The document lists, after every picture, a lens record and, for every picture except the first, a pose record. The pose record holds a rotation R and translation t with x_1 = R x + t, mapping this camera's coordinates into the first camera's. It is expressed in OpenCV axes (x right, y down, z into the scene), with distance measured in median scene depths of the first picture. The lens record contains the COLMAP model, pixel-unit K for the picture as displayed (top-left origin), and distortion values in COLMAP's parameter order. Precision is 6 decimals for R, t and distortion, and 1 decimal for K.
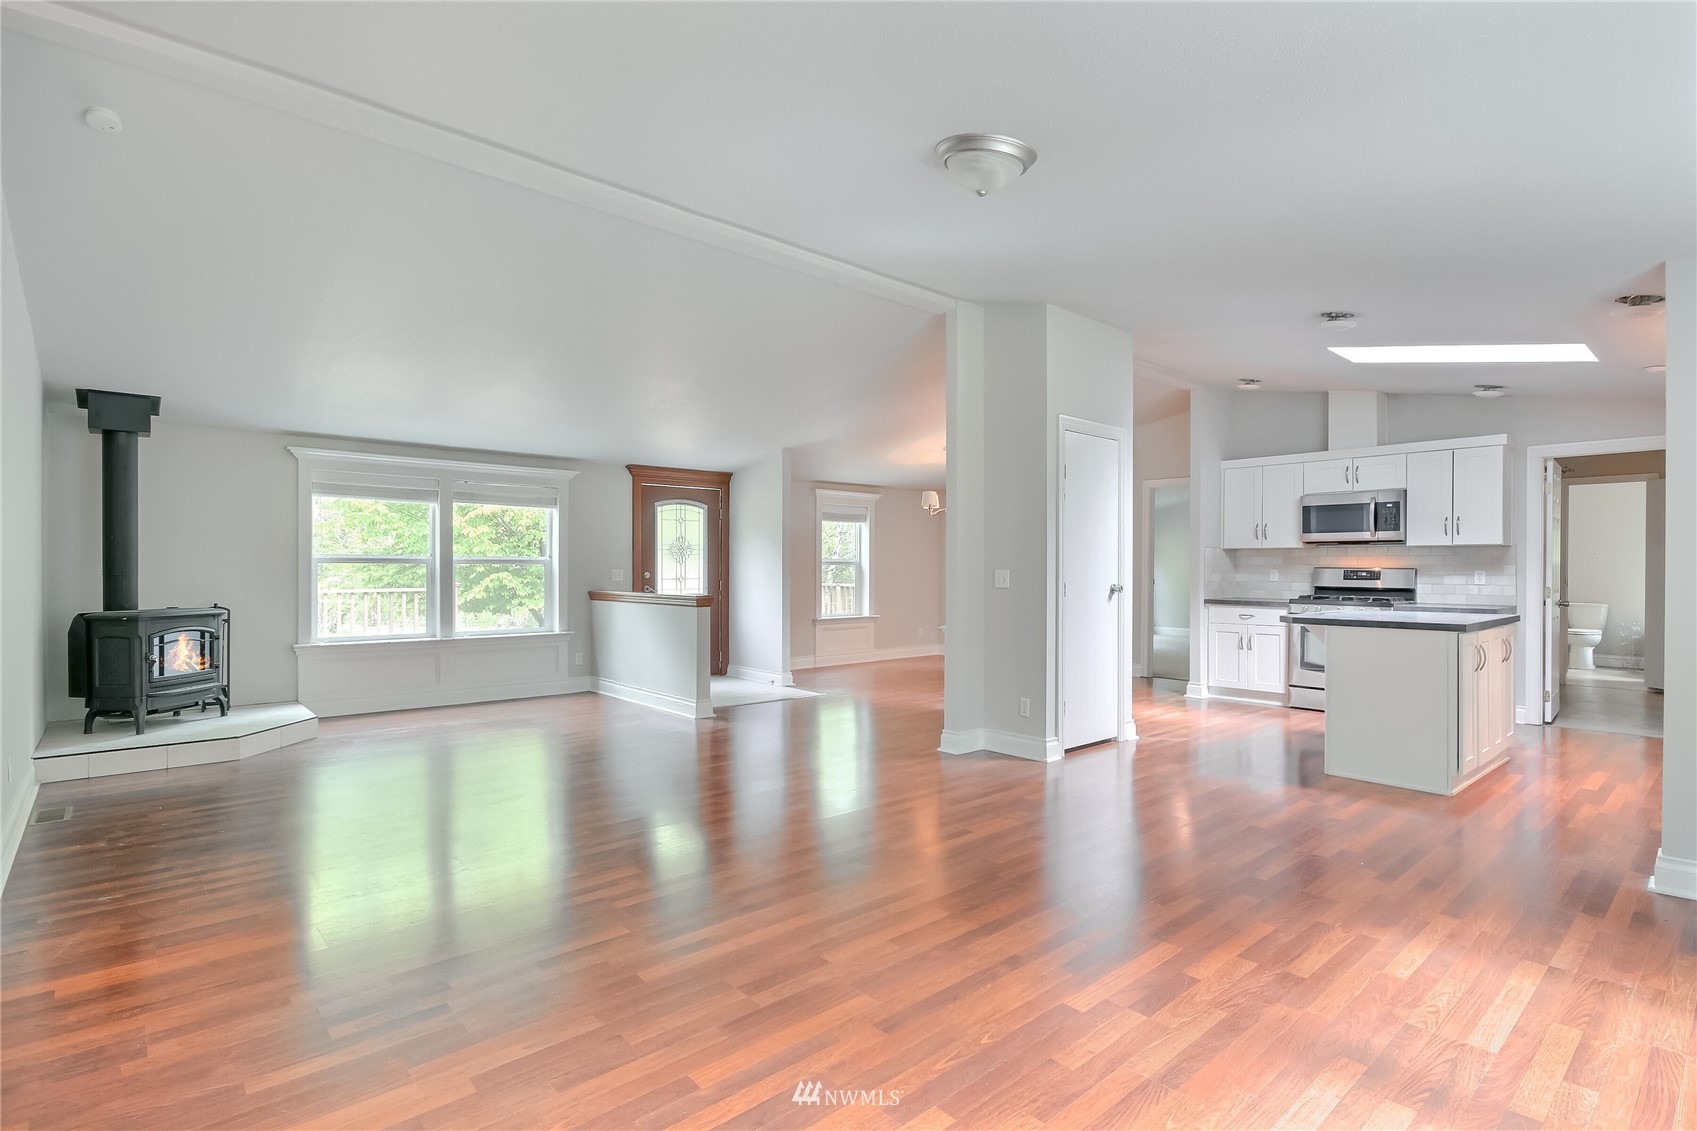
lens RADIAL K [[822.0, 0, 859.2], [0, 822.0, 567.7], [0, 0, 1]] dist [0.003634, -0.008953]
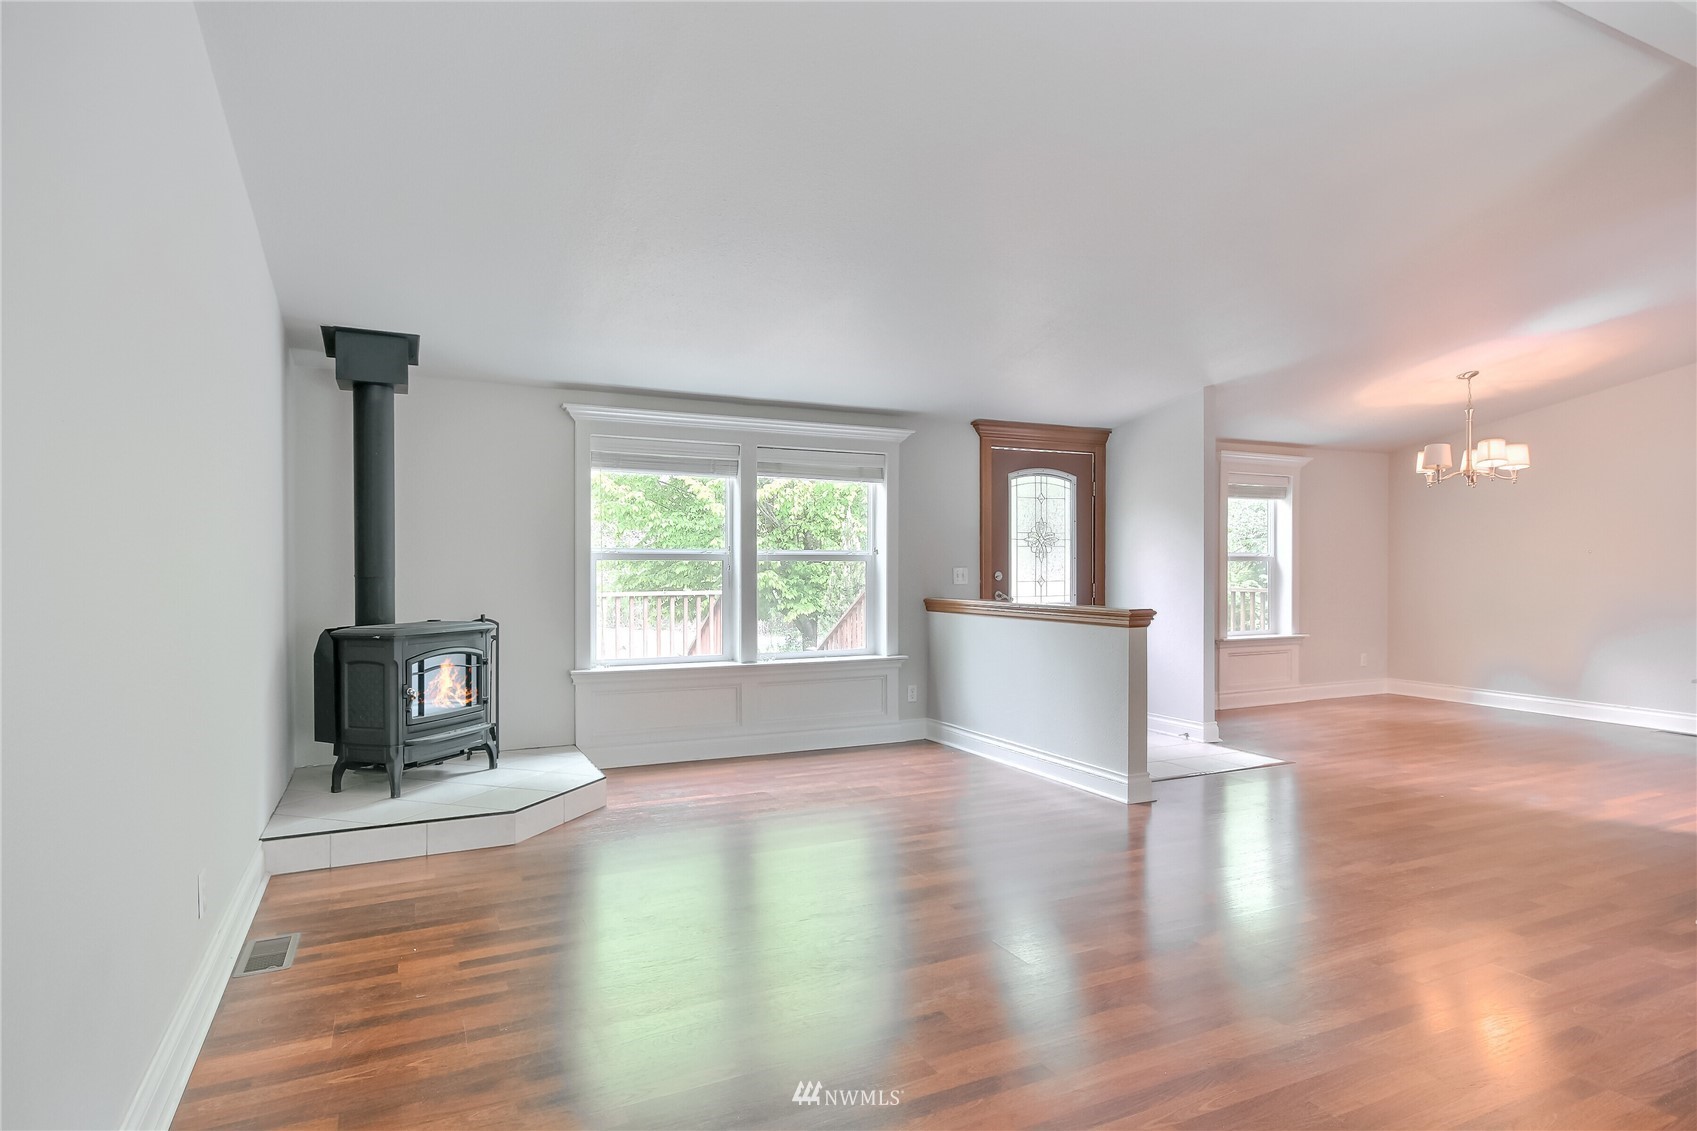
lens RADIAL K [[929.5, 0, 848.5], [0, 929.5, 565.5], [0, 0, 1]] dist [-0.001848, 0.000642]
pose [[0.963160, -0.000912, -0.268927, -0.204568], [0.001213, 0.999999, 0.000950, -0.001207], [0.268926, -0.001241, 0.963160, 0.239272]]
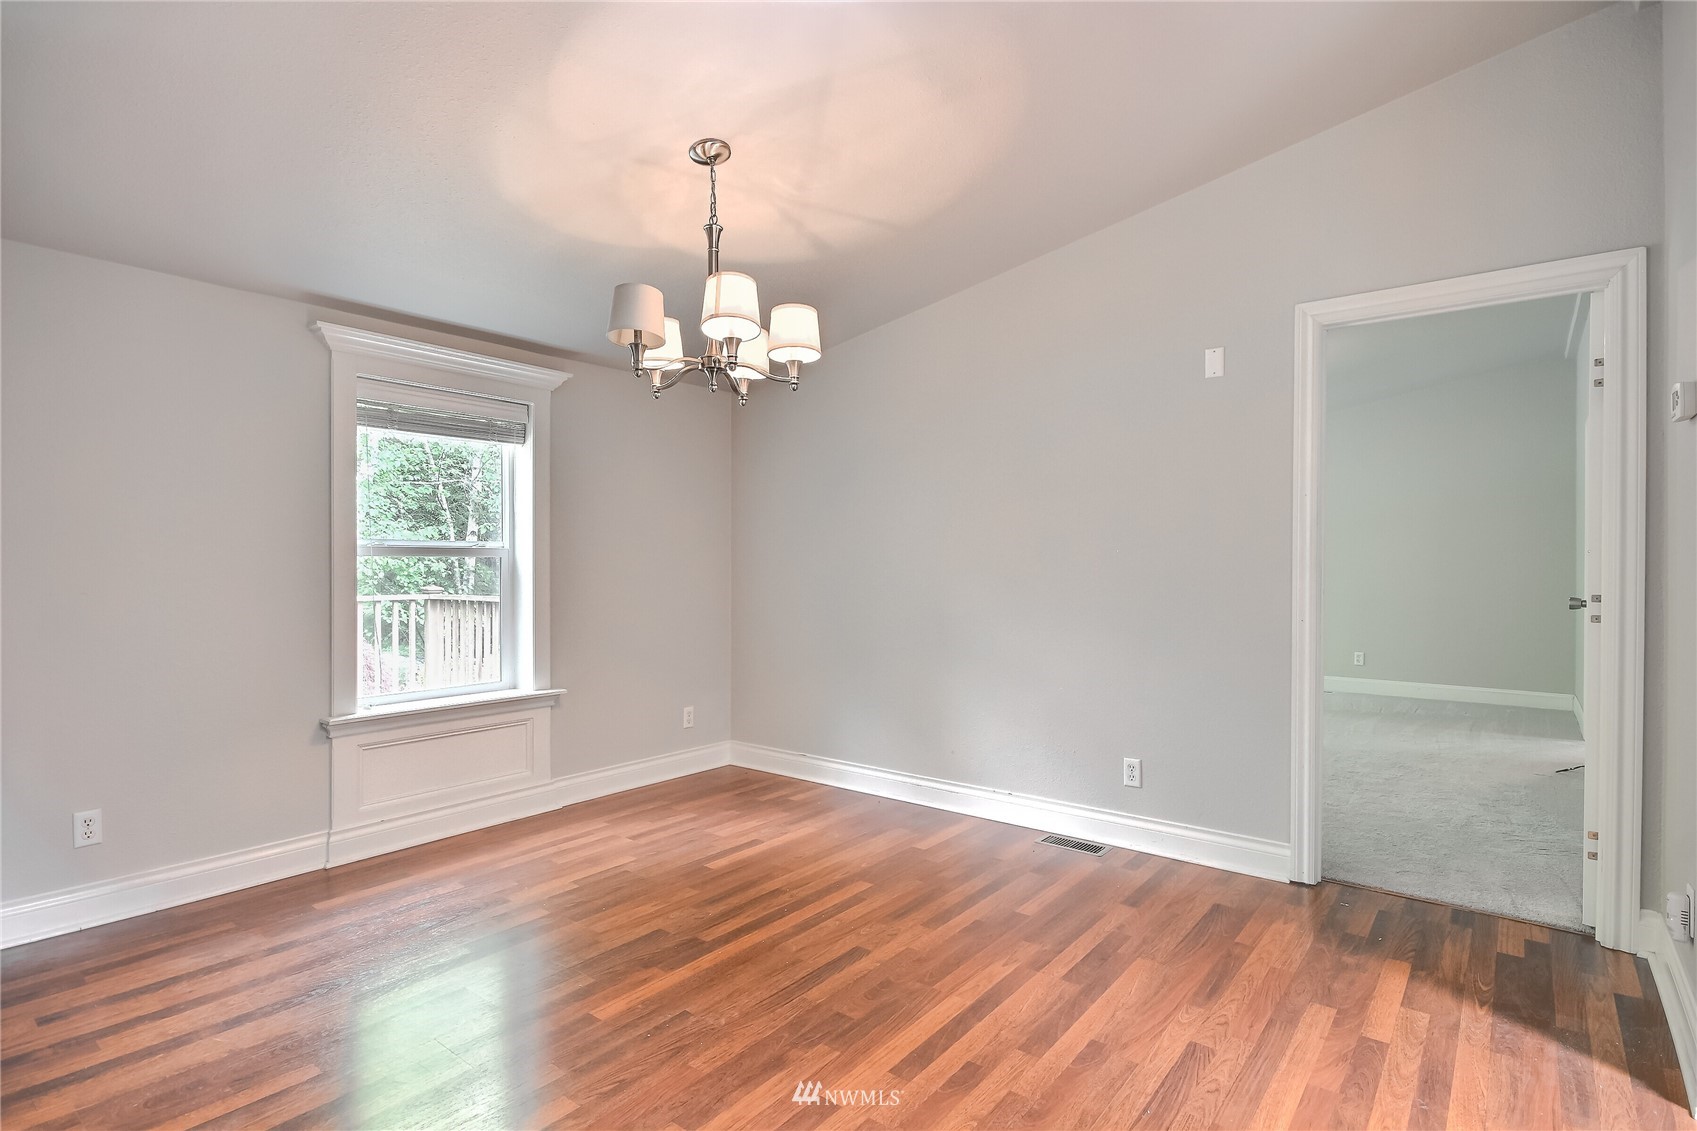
lens RADIAL K [[822.0, 0, 859.2], [0, 822.0, 567.7], [0, 0, 1]] dist [0.003634, -0.008953]
pose [[0.985509, -0.003101, 0.169596, 0.144680], [0.002211, 0.999983, 0.005439, -0.000377], [-0.169610, -0.004986, 0.985499, 0.916725]]
